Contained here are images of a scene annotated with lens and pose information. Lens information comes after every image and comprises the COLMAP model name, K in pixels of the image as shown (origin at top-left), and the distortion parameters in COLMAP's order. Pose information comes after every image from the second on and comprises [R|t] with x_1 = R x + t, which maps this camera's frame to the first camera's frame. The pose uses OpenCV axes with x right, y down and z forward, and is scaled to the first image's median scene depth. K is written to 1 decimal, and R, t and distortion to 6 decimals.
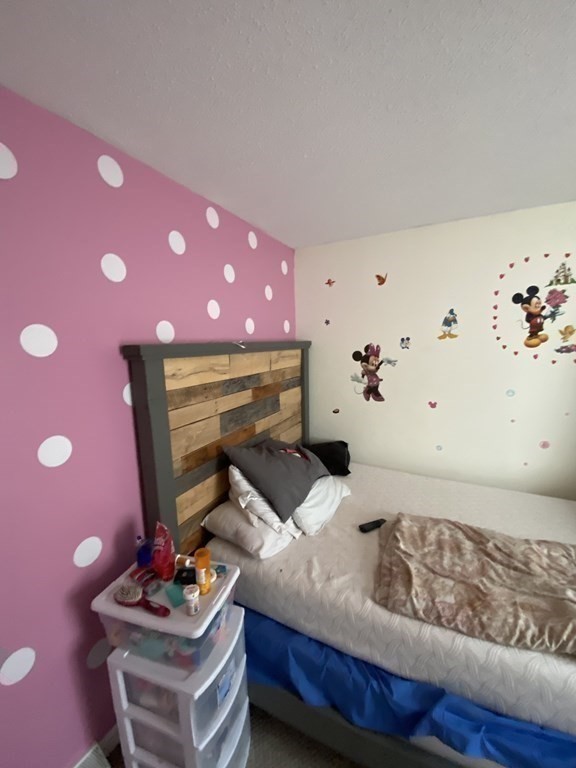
lens RADIAL K [[309.8, 0, 287.0], [0, 309.8, 387.9], [0, 0, 1]] dist [0.021410, -0.021454]
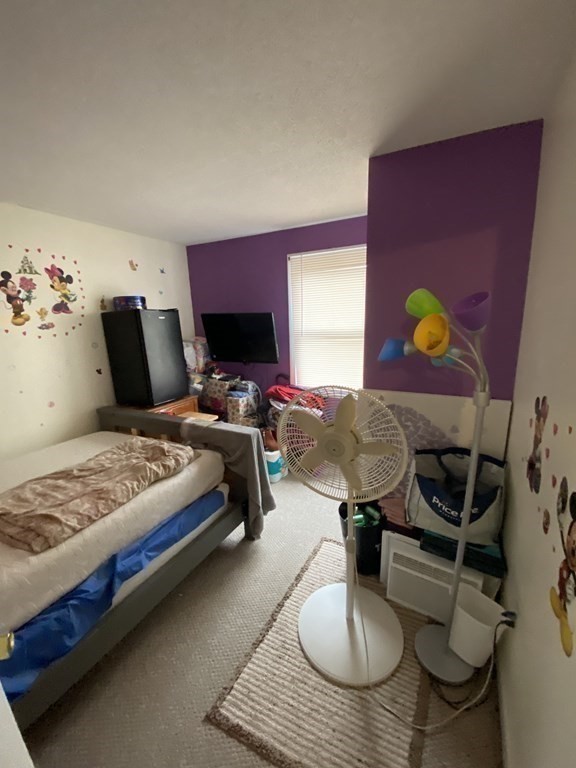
lens RADIAL K [[309.8, 0, 287.0], [0, 309.8, 387.9], [0, 0, 1]] dist [0.021410, -0.021454]
pose [[0.004877, -0.190381, 0.981698, -0.529076], [0.169588, 0.967647, 0.186814, 0.064726], [-0.985503, 0.165573, 0.037006, 0.014728]]
